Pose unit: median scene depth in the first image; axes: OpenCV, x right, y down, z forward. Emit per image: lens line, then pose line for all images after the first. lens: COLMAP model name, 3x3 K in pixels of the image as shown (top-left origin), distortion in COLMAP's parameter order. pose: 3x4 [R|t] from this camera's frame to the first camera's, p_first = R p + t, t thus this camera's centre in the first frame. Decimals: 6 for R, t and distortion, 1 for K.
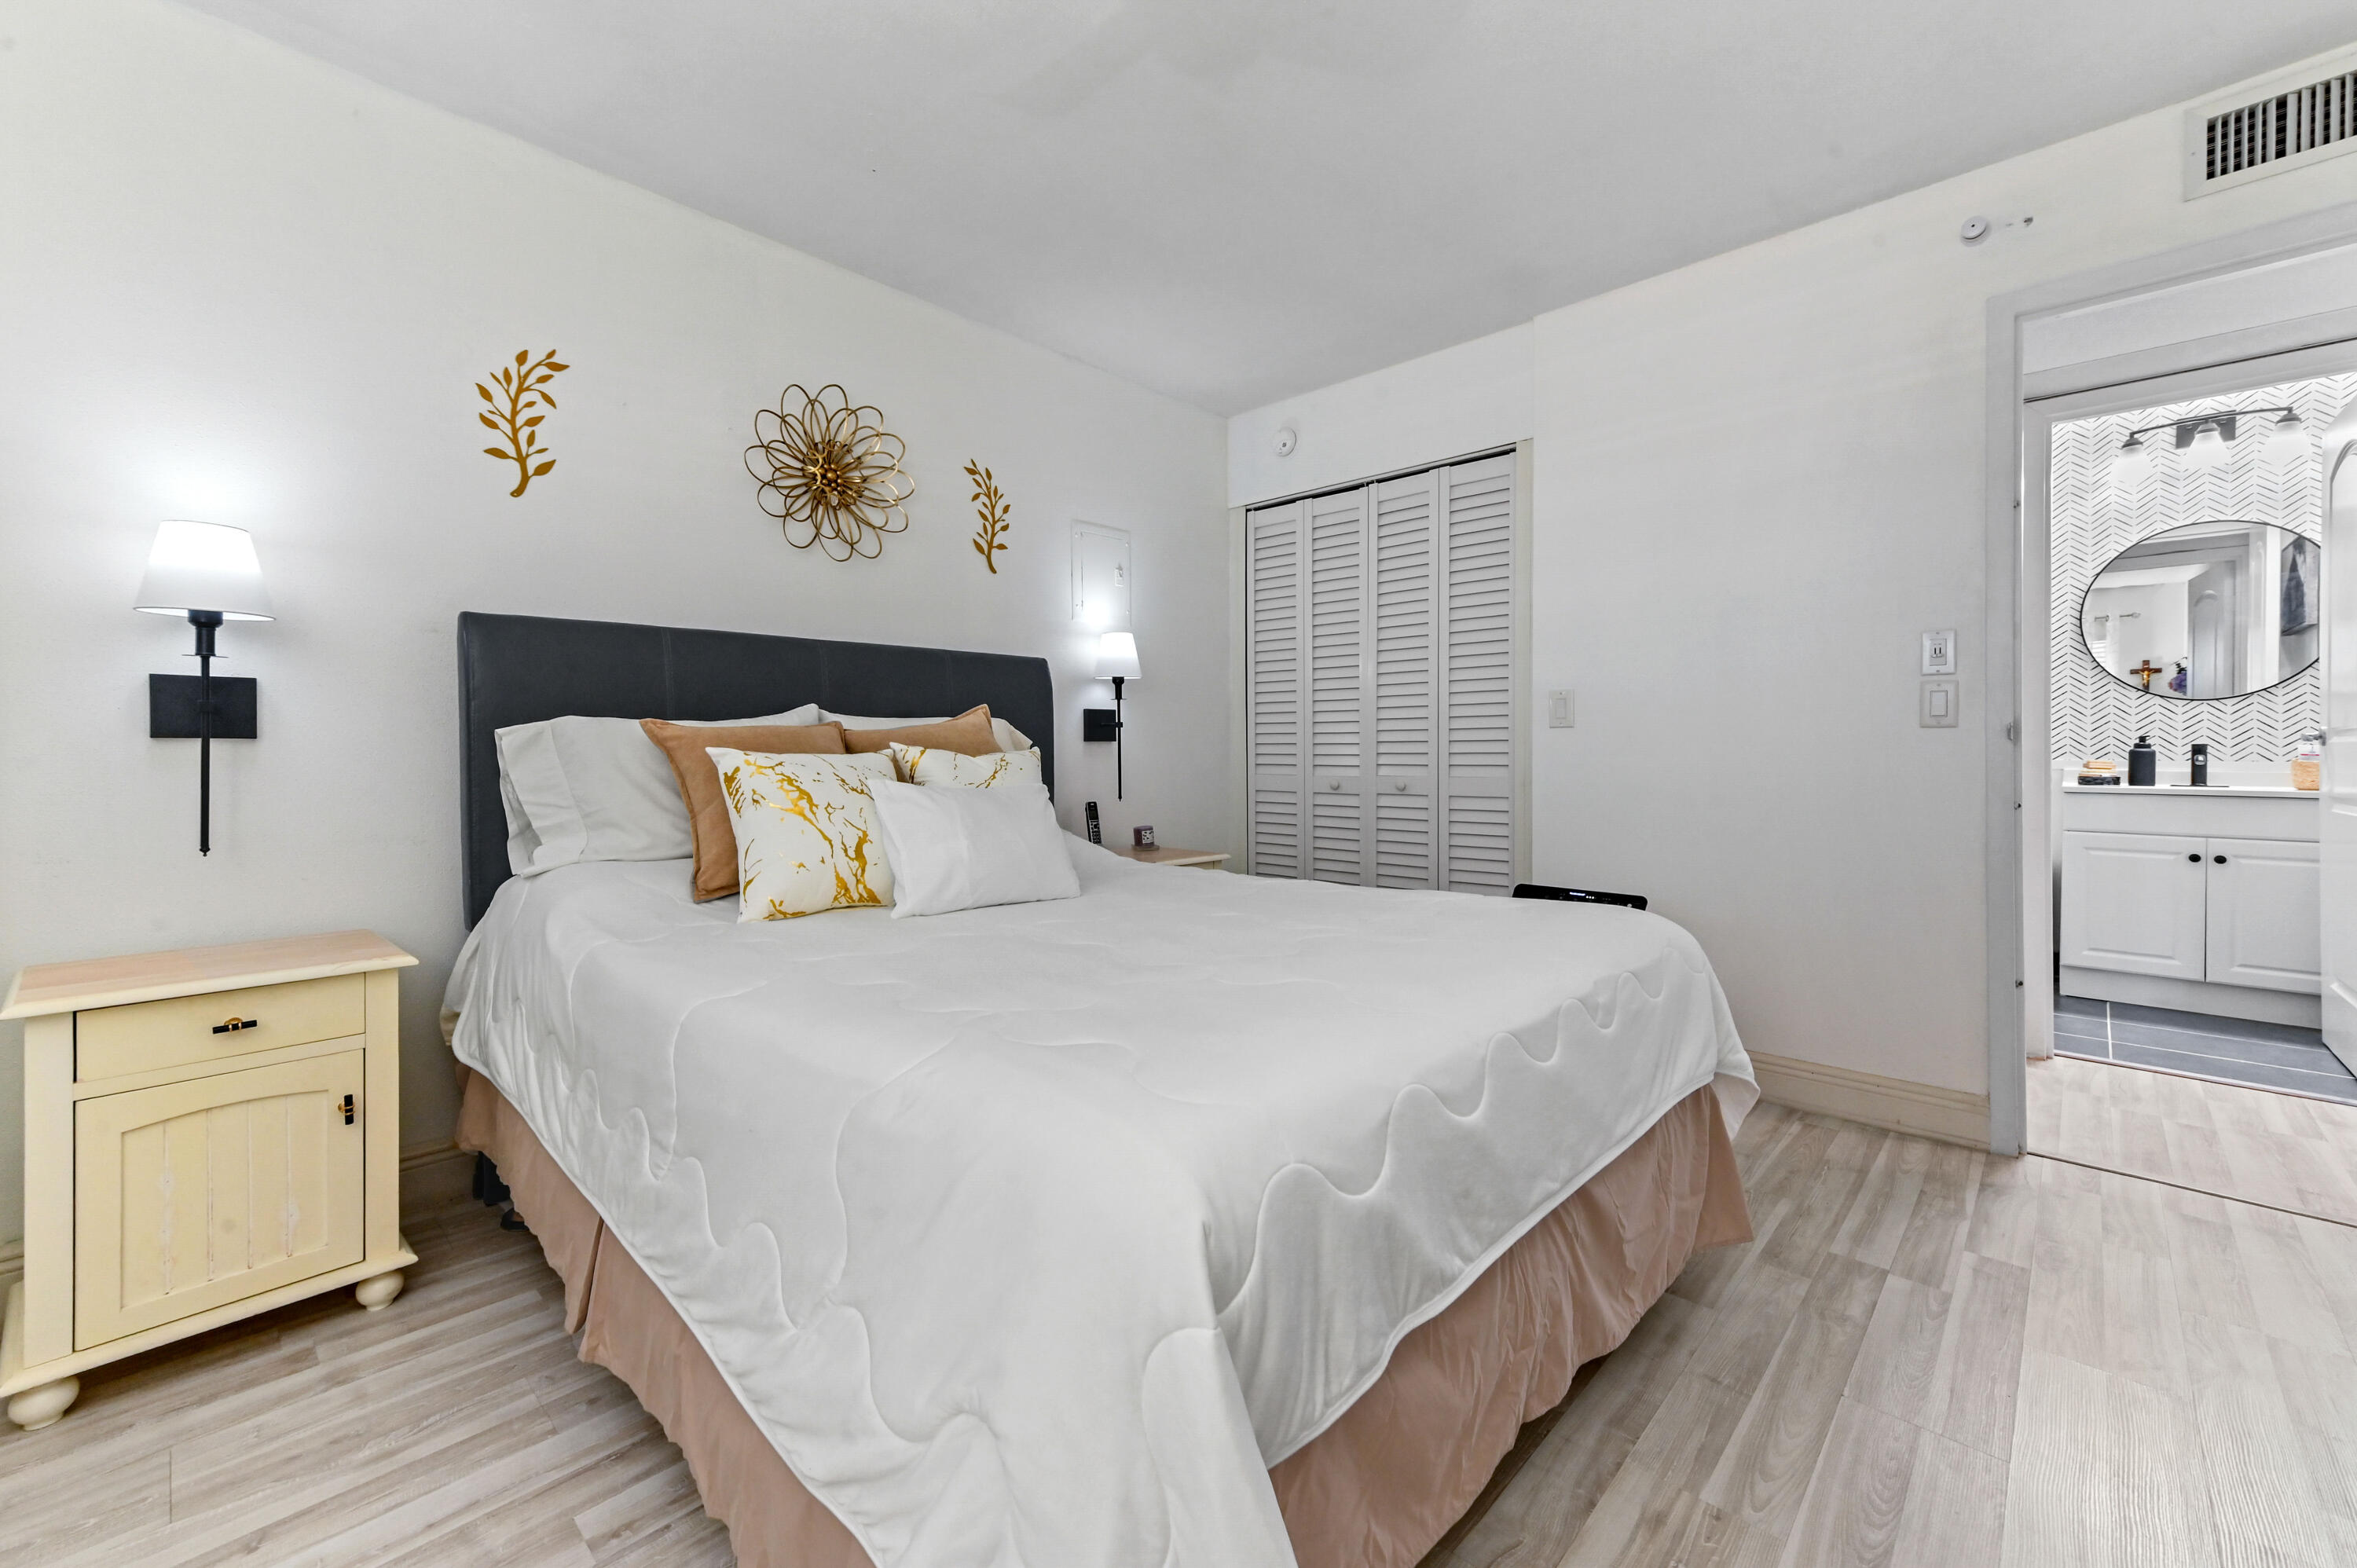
lens RADIAL K [[931.7, 0, 1180.2], [0, 931.7, 765.6], [0, 0, 1]] dist [0.001722, 0.000169]
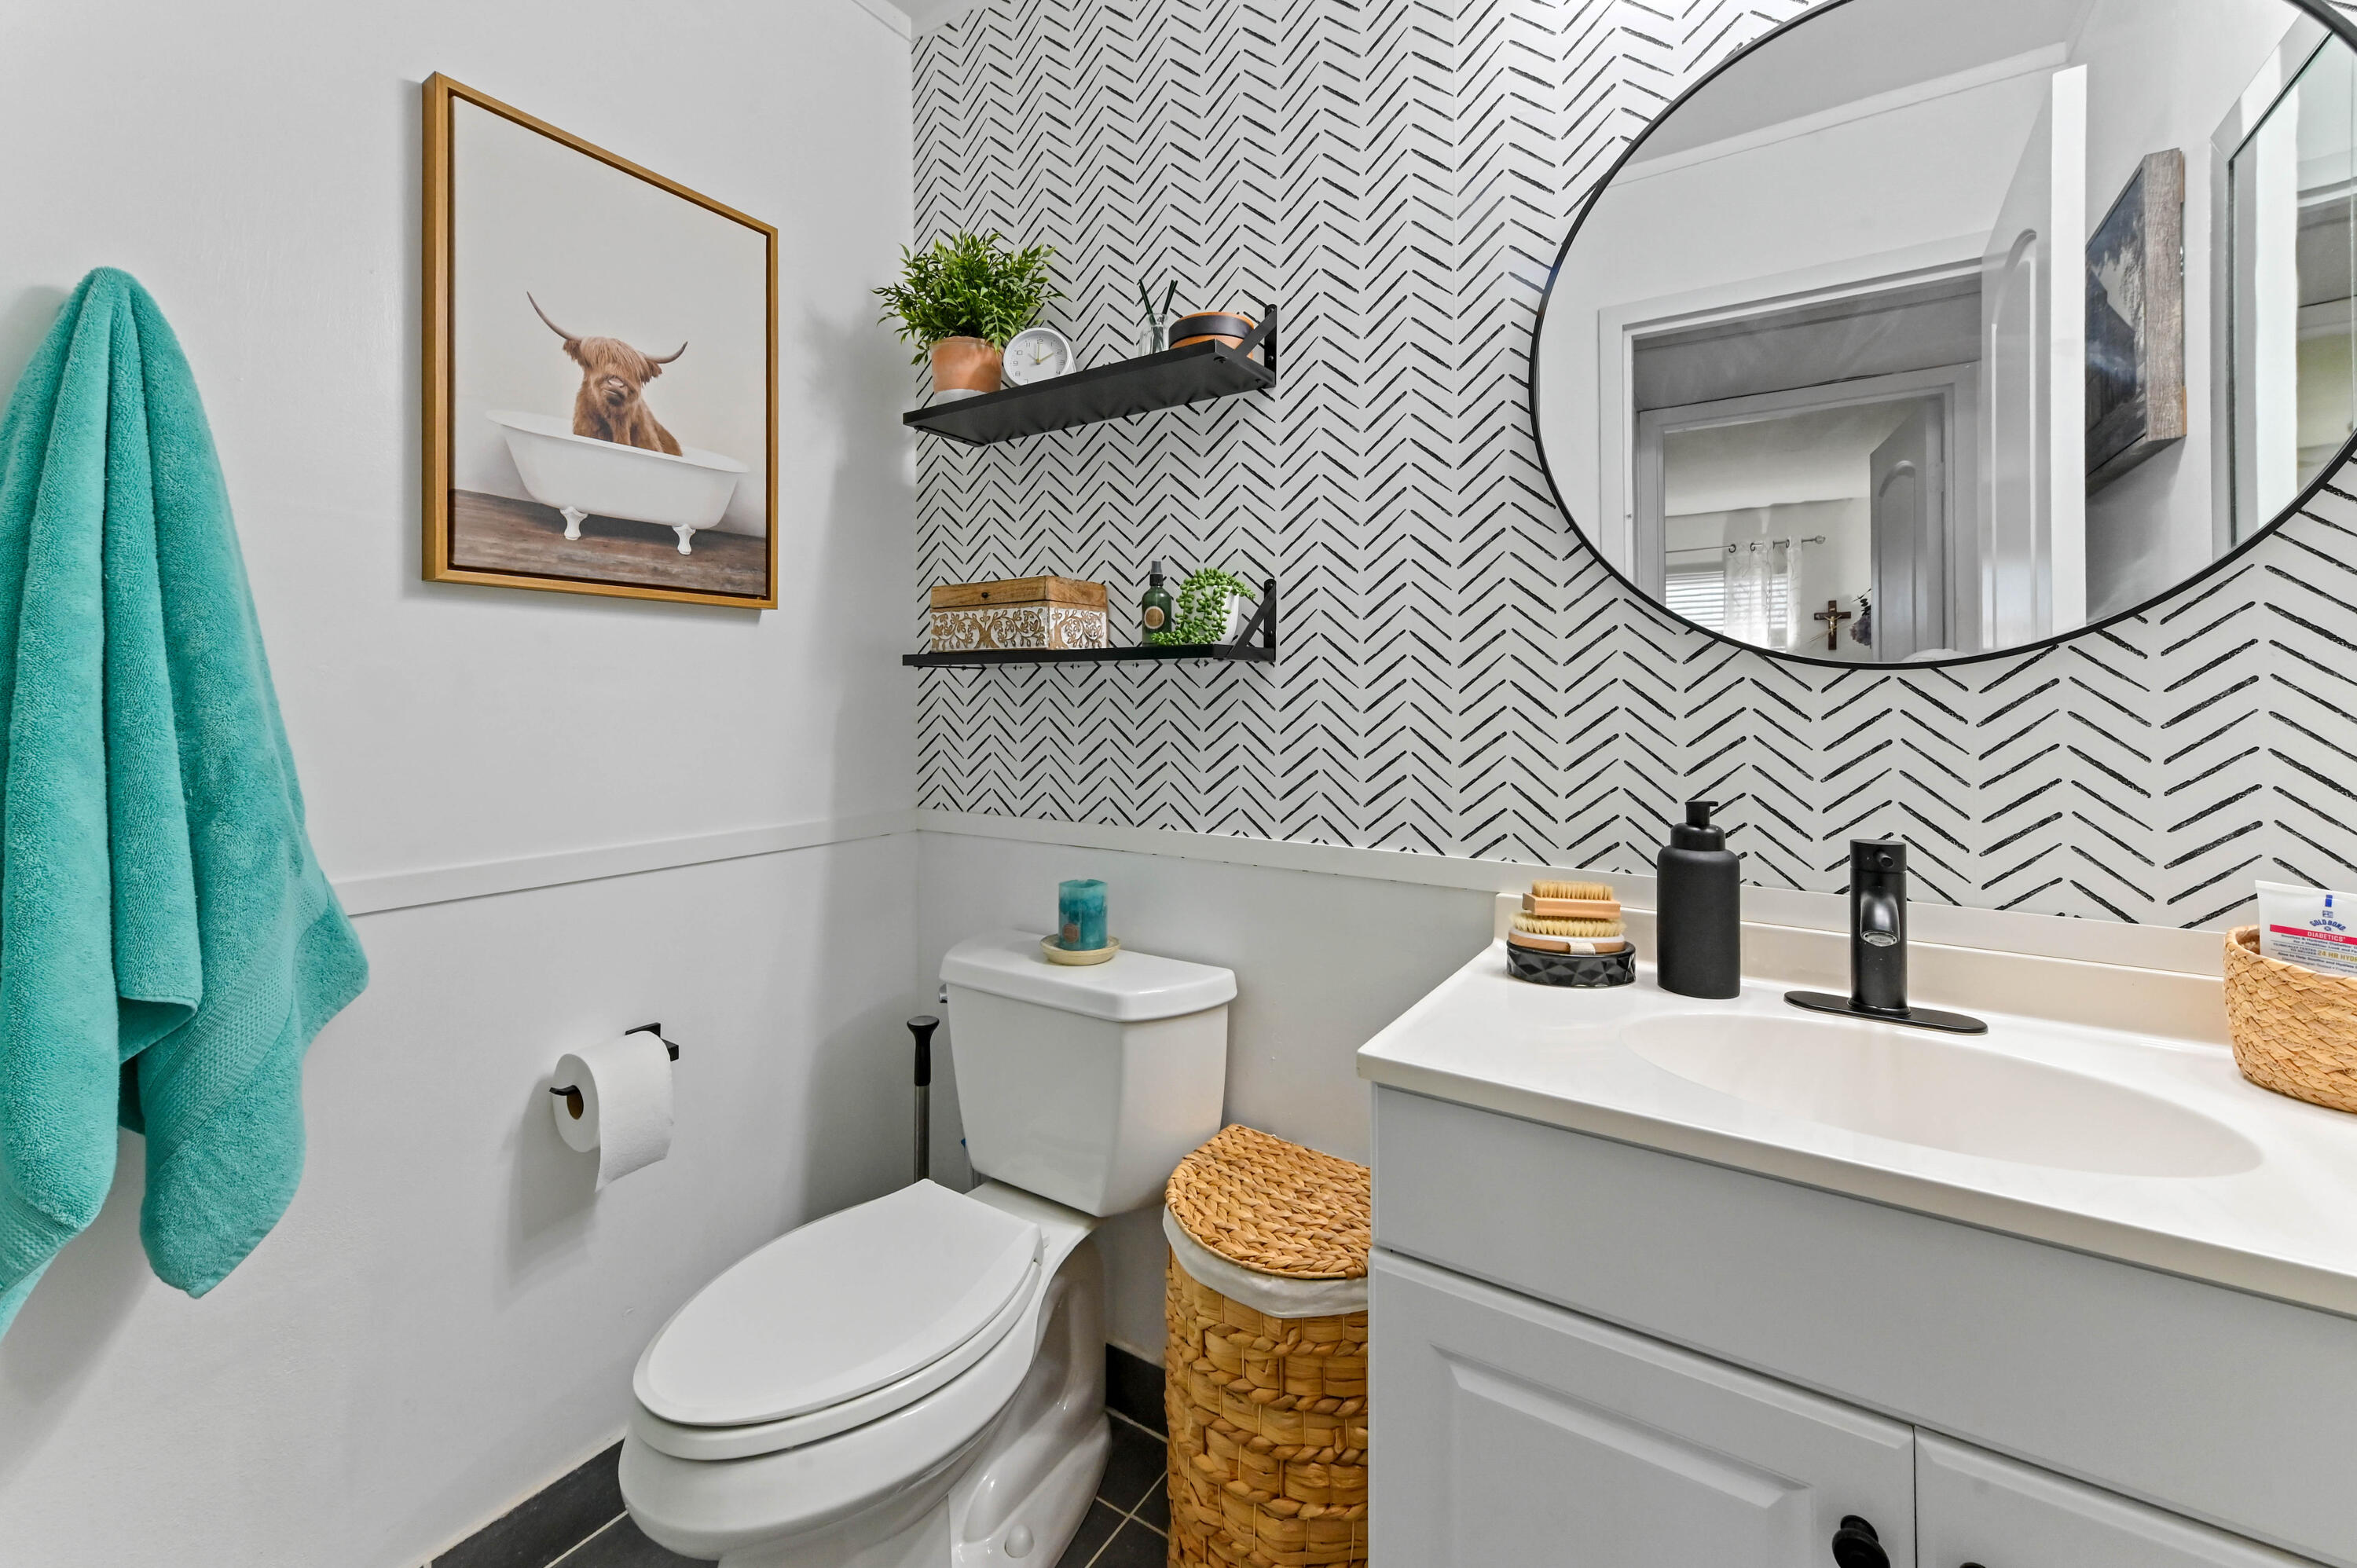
lens RADIAL K [[931.7, 0, 1193.6], [0, 931.7, 694.9], [0, 0, 1]] dist [0.001722, 0.000169]
pose [[0.983575, 0.000789, 0.180497, 0.734713], [0.002329, 0.999852, -0.017061, -0.049998], [-0.180483, 0.017201, 0.983428, 0.667447]]
